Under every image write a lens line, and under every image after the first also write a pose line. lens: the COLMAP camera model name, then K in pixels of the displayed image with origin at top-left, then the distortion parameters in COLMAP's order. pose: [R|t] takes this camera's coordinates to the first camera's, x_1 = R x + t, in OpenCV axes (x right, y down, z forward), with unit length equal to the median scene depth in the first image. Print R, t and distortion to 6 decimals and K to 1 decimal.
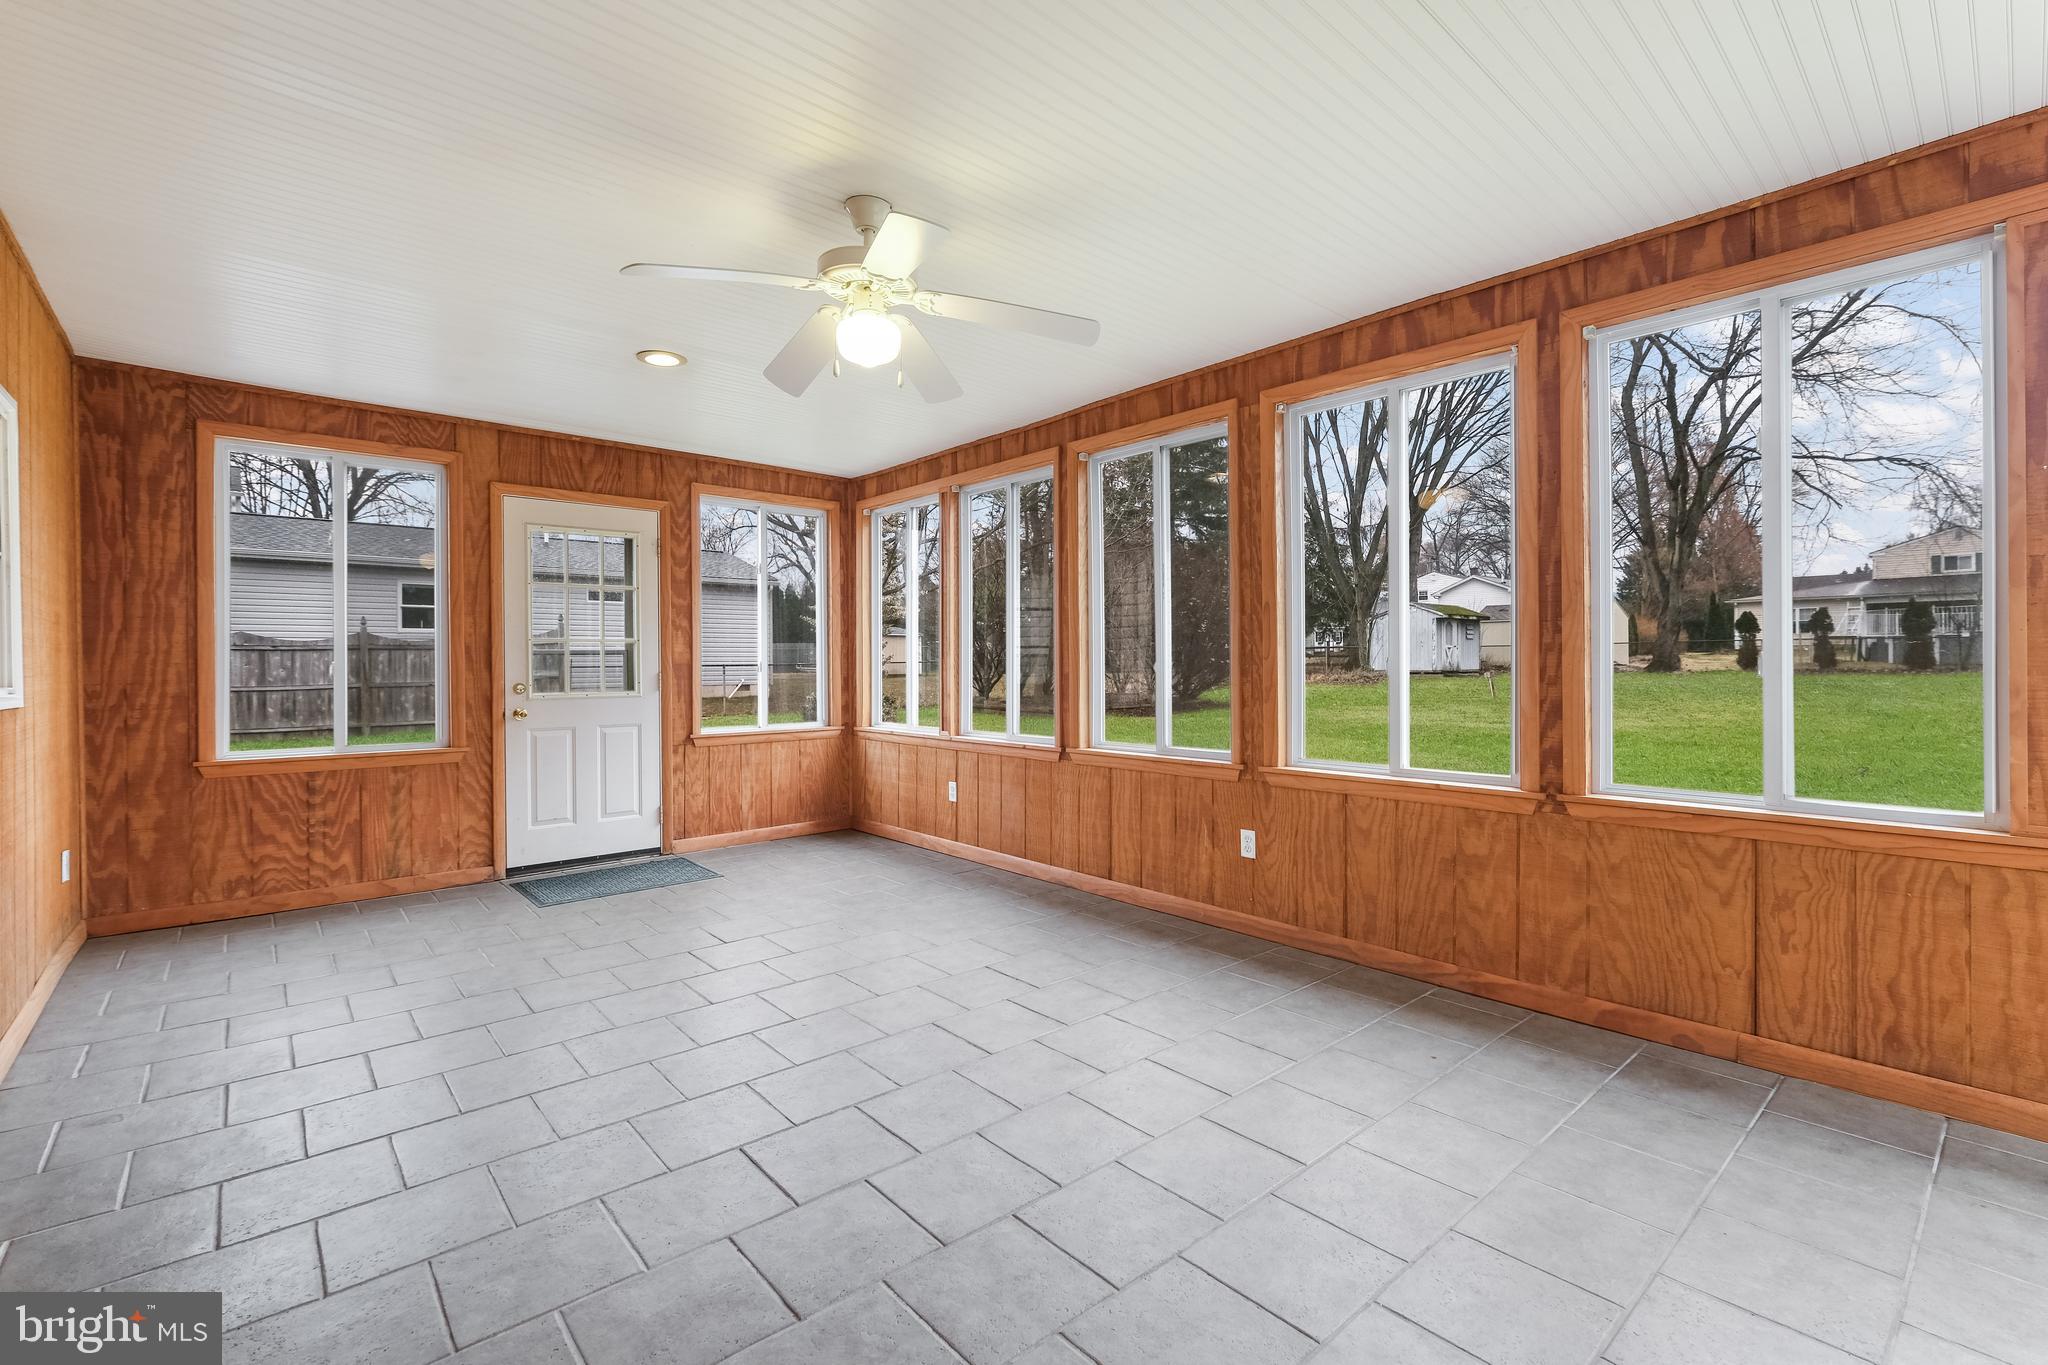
lens RADIAL K [[910.6, 0, 1028.9], [0, 910.6, 658.9], [0, 0, 1]] dist [-0.003830, 0.000039]
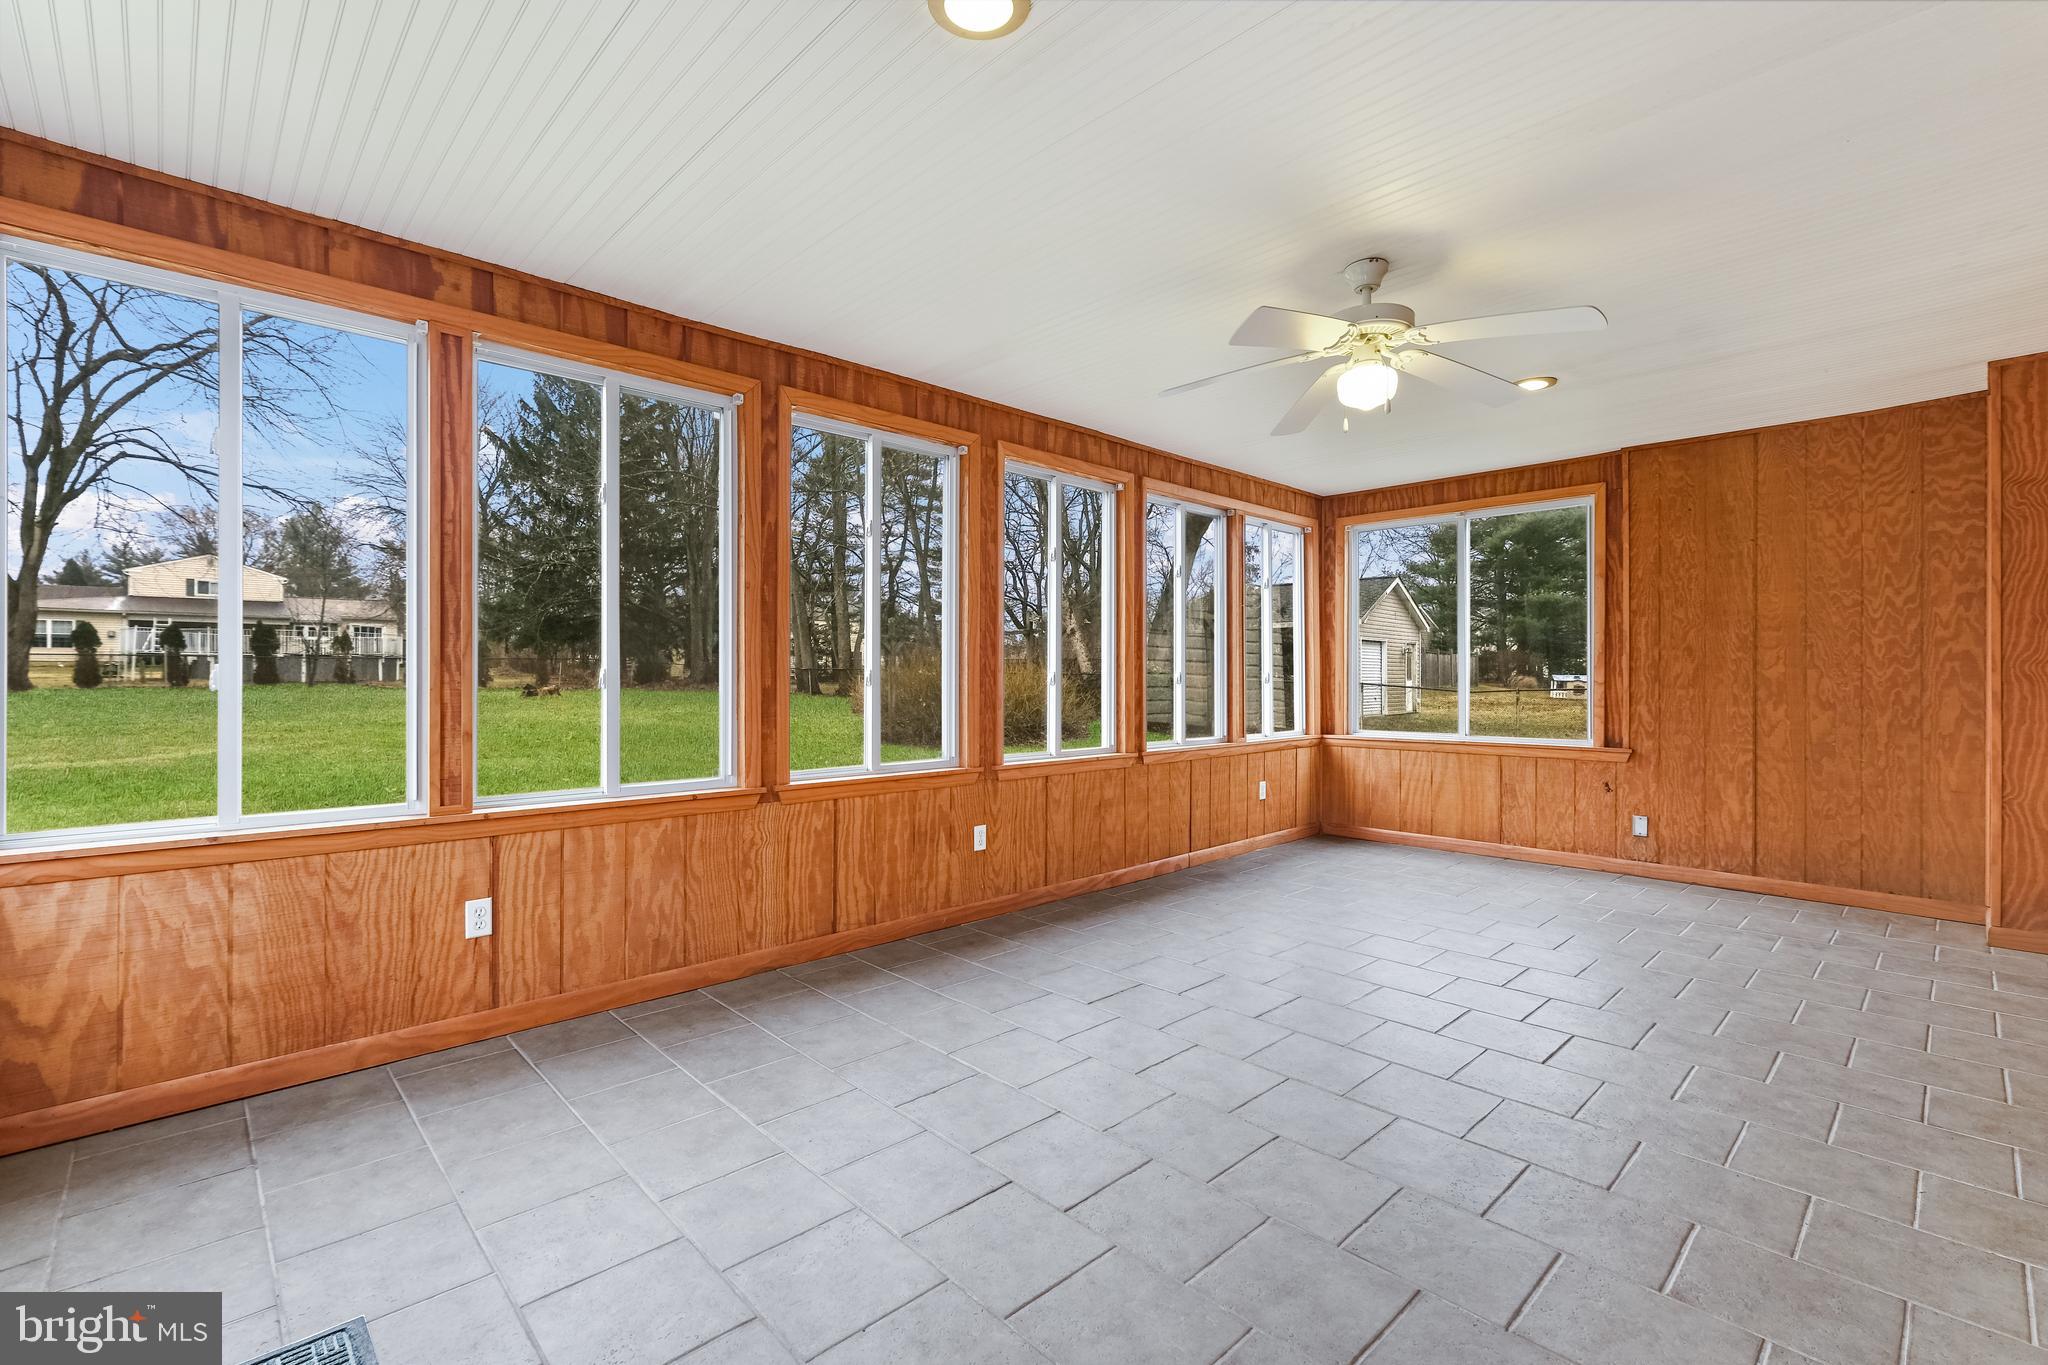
lens RADIAL K [[890.8, 0, 1024.5], [0, 890.8, 670.3], [0, 0, 1]] dist [0.000130, -0.000635]
pose [[-0.042090, 0.013335, 0.999025, -0.842056], [-0.005350, 0.999894, -0.013572, 0.013057], [-0.999100, -0.005916, -0.042014, 0.982893]]
